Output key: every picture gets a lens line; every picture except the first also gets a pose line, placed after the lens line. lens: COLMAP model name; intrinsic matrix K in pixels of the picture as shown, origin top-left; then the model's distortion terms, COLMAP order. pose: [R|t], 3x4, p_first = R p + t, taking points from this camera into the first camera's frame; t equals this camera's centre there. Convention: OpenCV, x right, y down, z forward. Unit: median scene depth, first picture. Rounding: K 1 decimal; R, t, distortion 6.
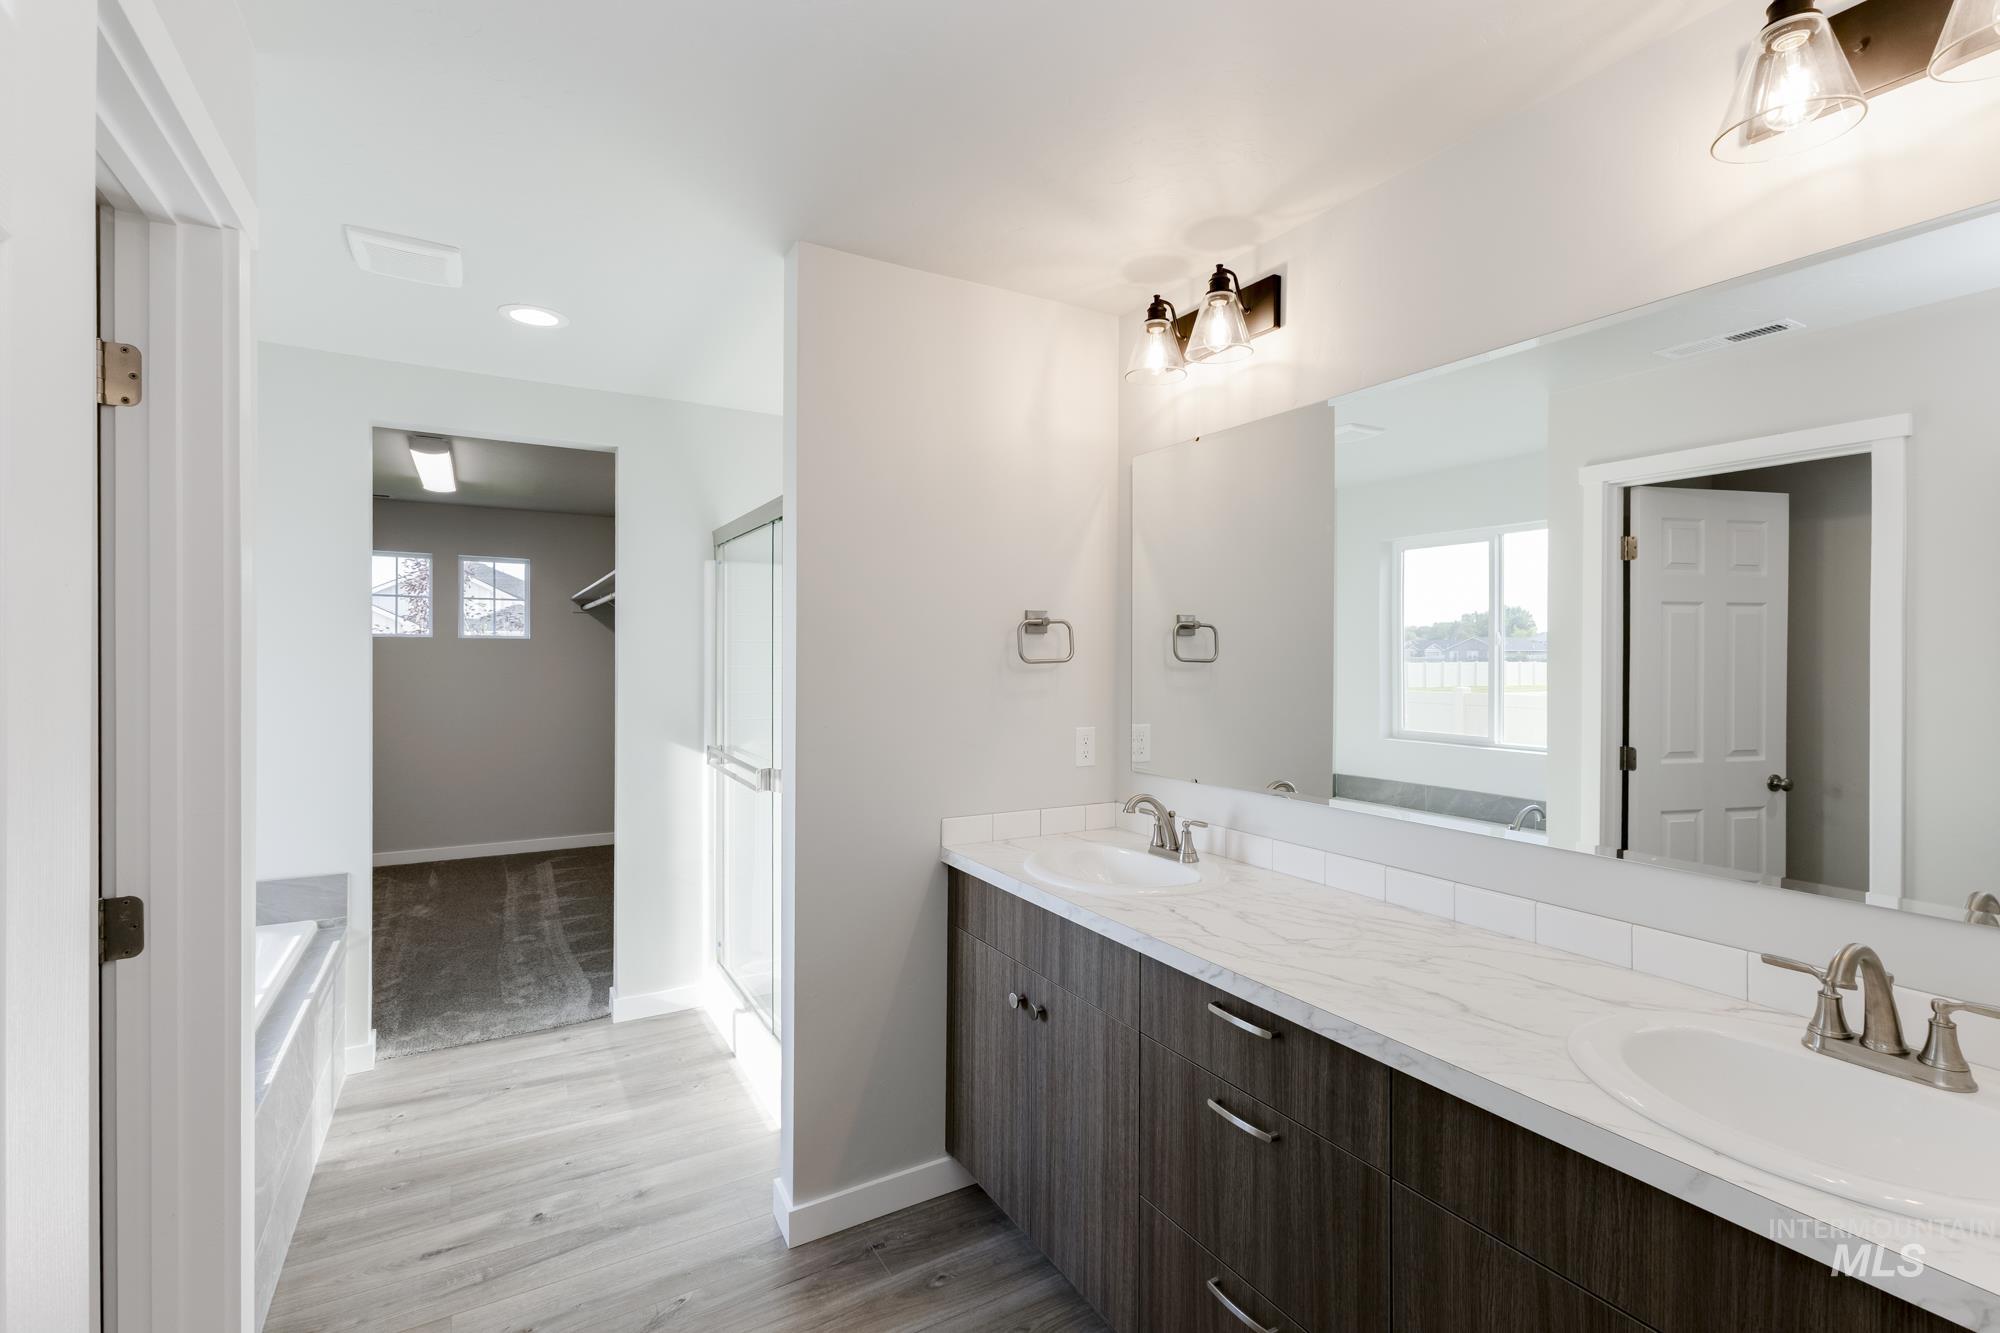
lens RADIAL K [[886.4, 0, 1002.7], [0, 886.4, 651.4], [0, 0, 1]] dist [0.000710, -0.000041]
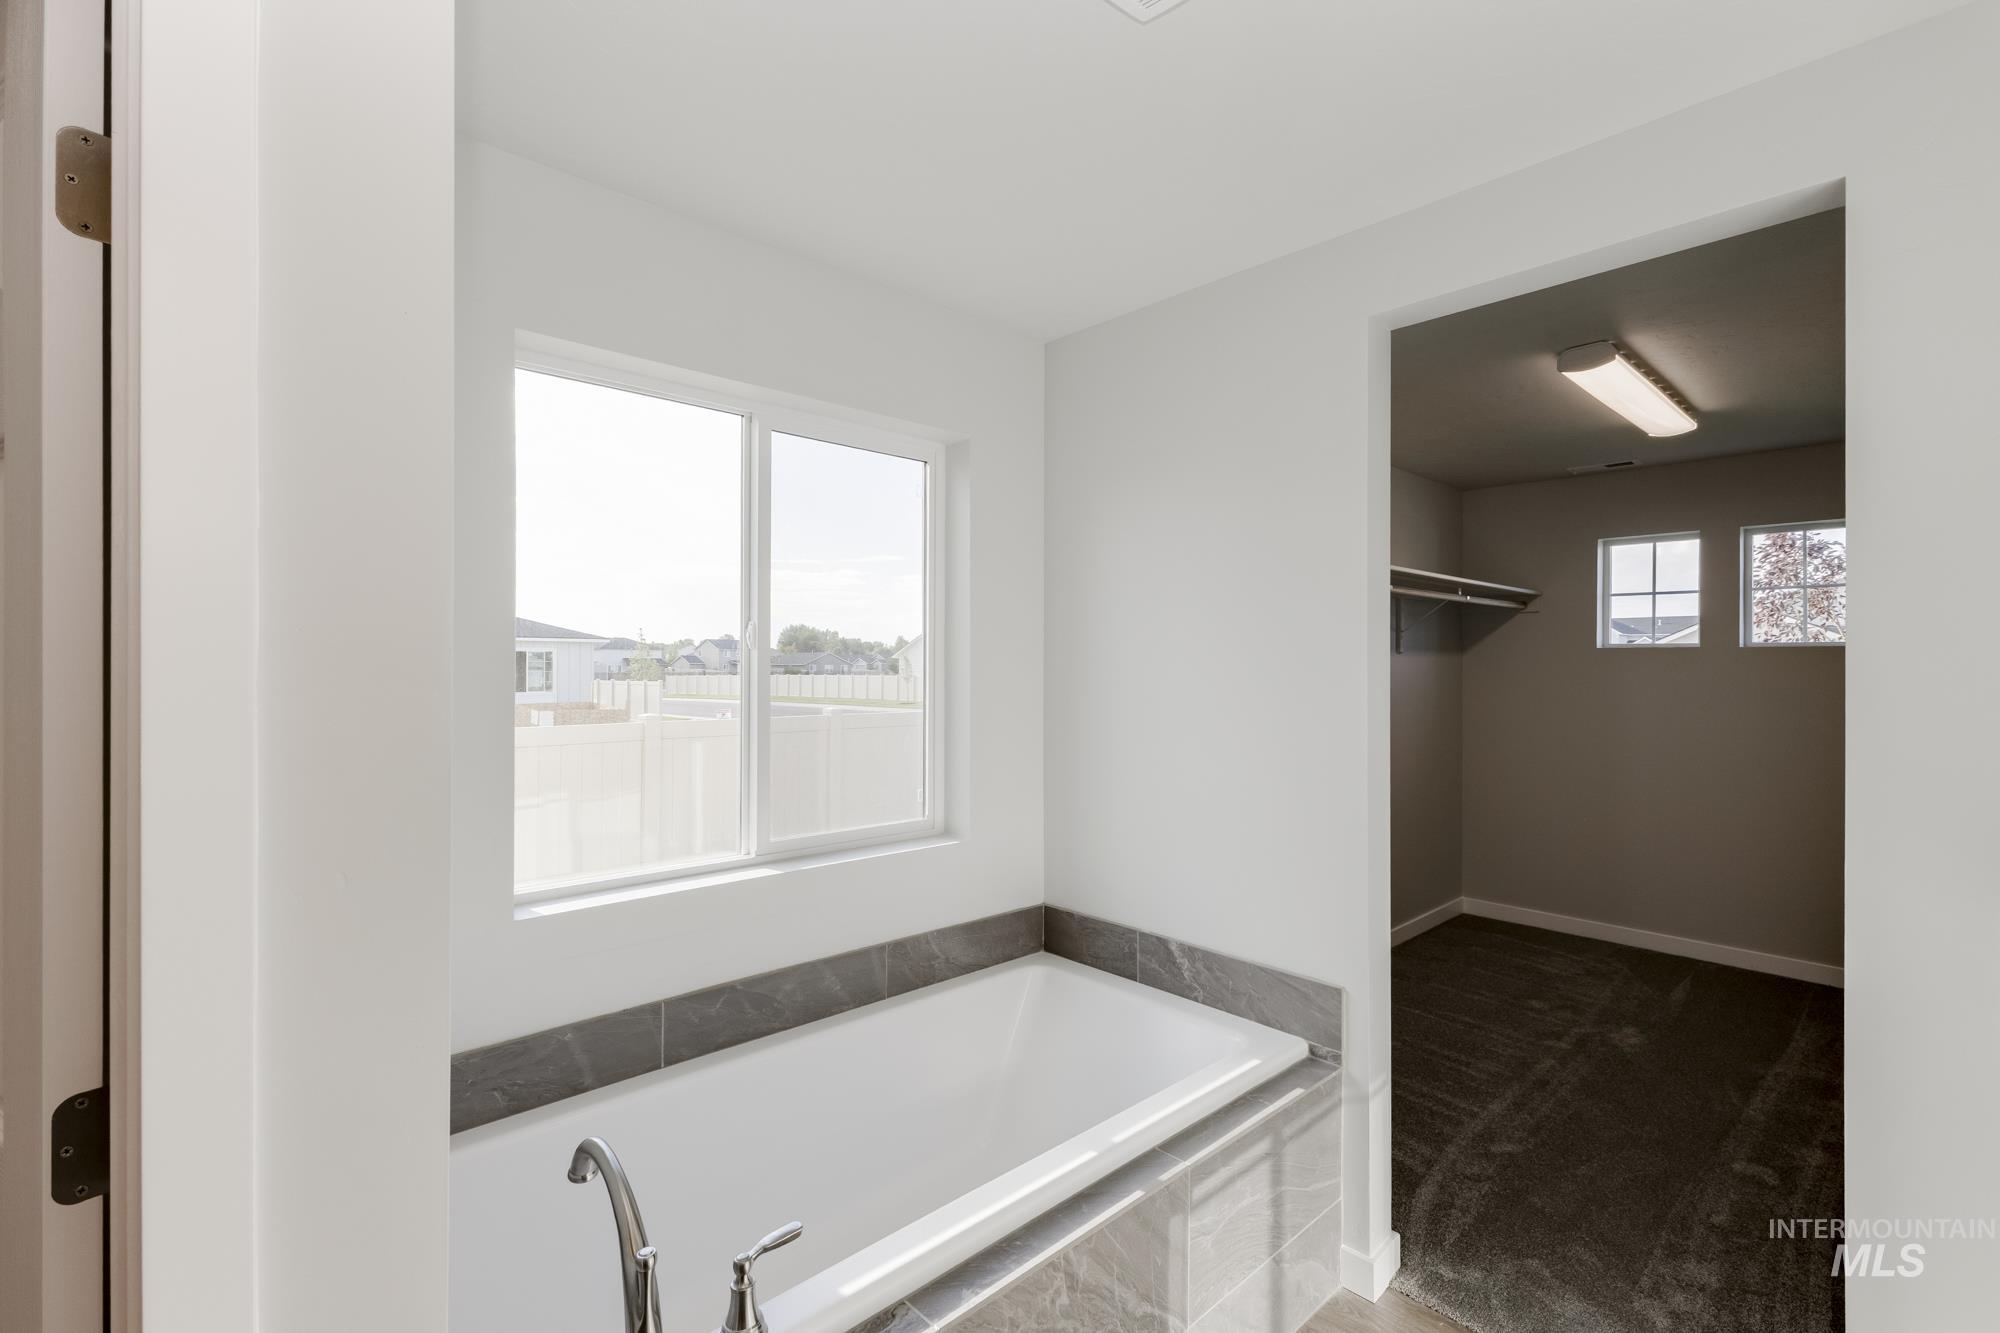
lens RADIAL K [[884.9, 0, 1004.8], [0, 884.9, 661.1], [0, 0, 1]] dist [0.003396, 0.000047]
pose [[0.213476, -0.007041, -0.976923, -0.102875], [0.000477, 0.999975, -0.007103, 0.001554], [0.976948, 0.001051, 0.213474, 0.493039]]
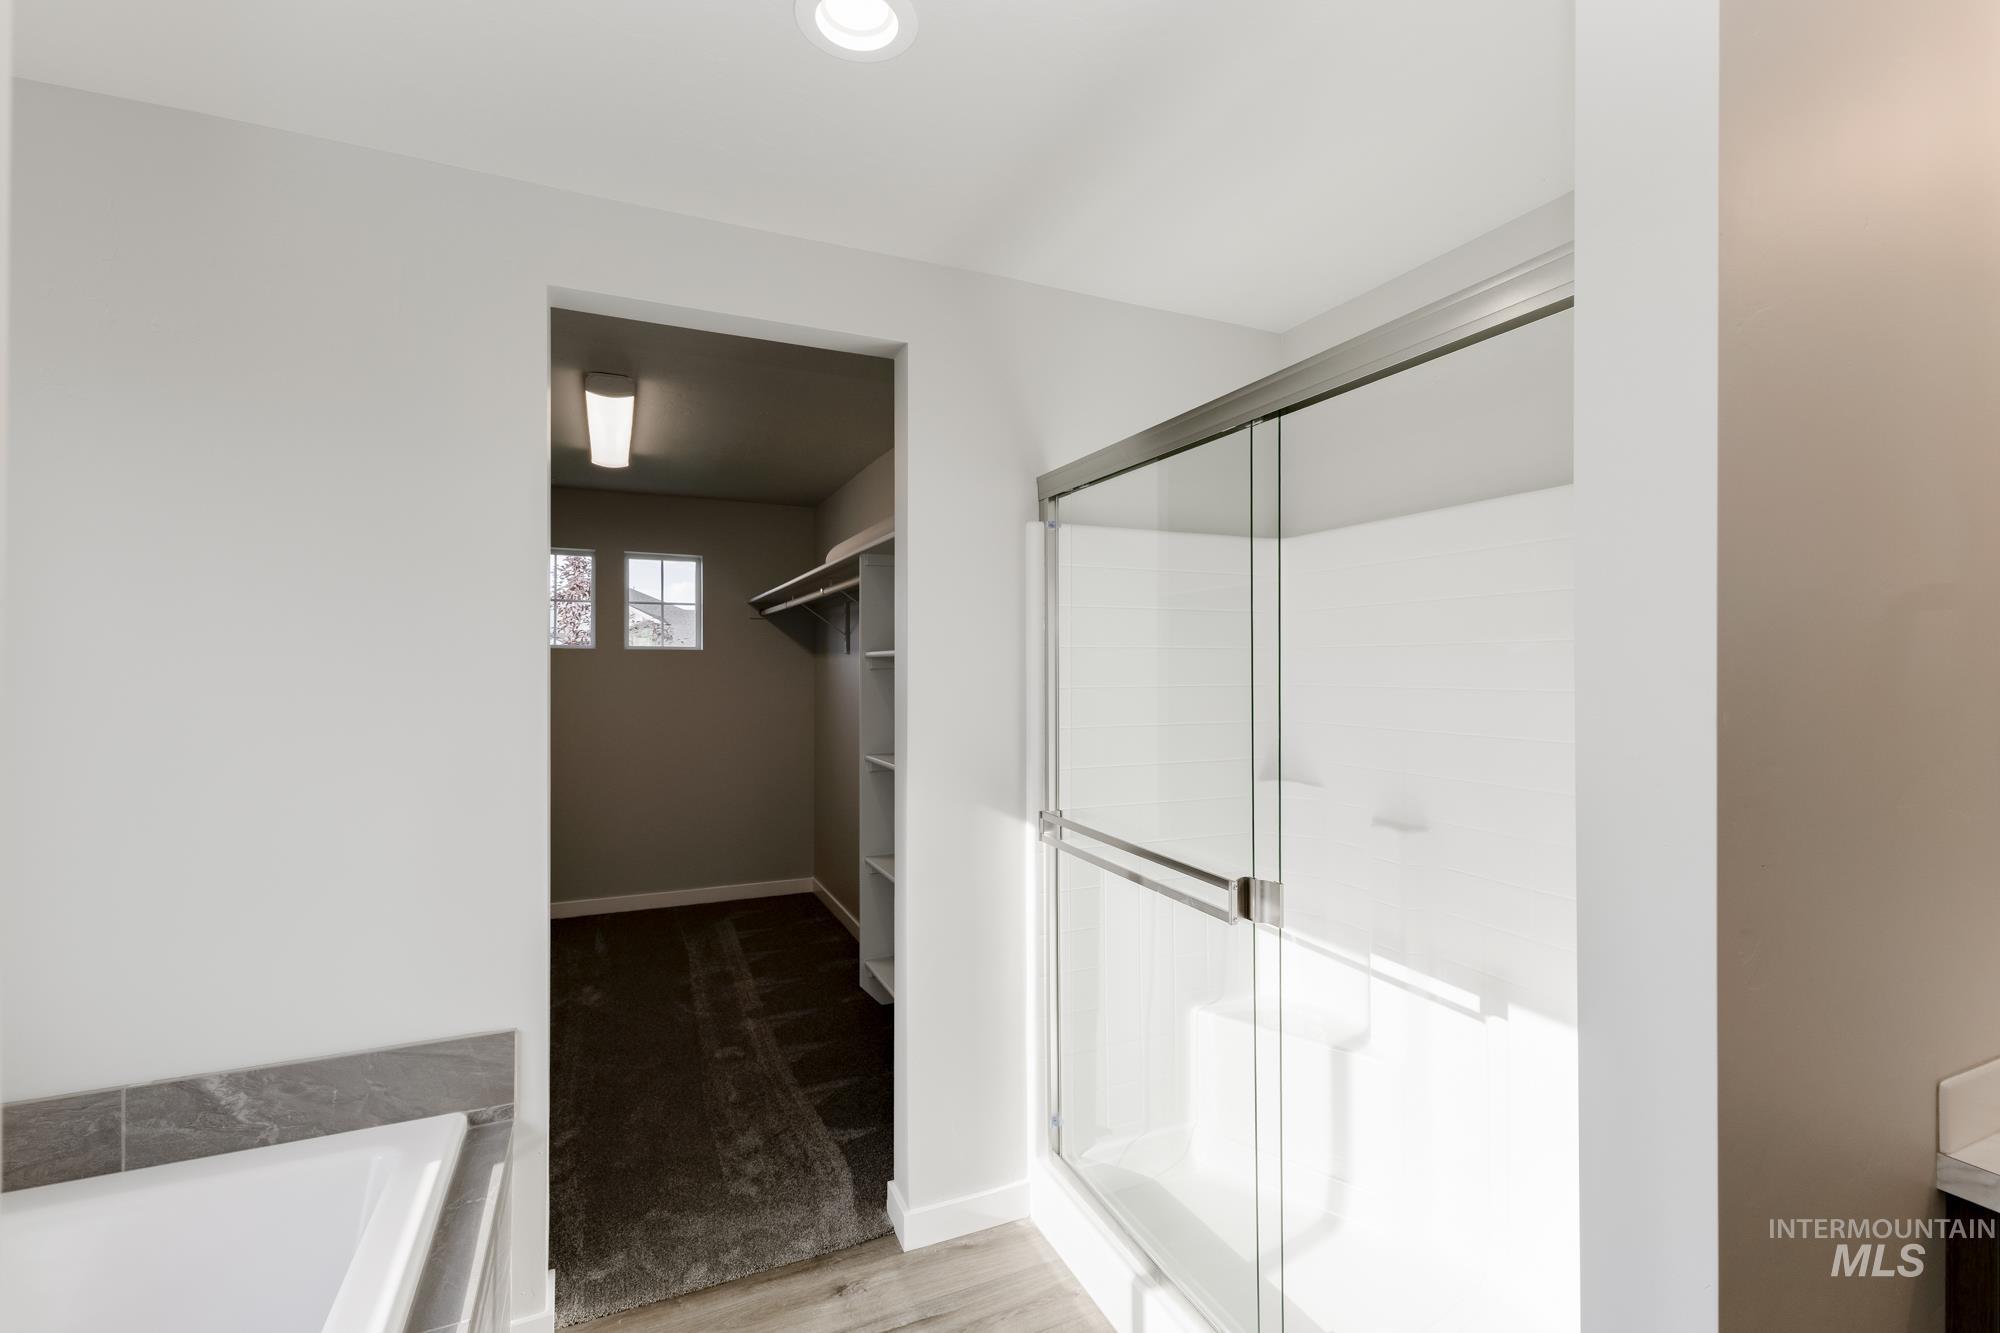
lens RADIAL K [[862.8, 0, 1004.5], [0, 862.8, 659.0], [0, 0, 1]] dist [0.000716, -0.000412]
pose [[0.994731, -0.002384, -0.102494, -0.284665], [0.001692, 0.999975, -0.006839, 0.001276], [0.102507, 0.006629, 0.994710, 0.368463]]
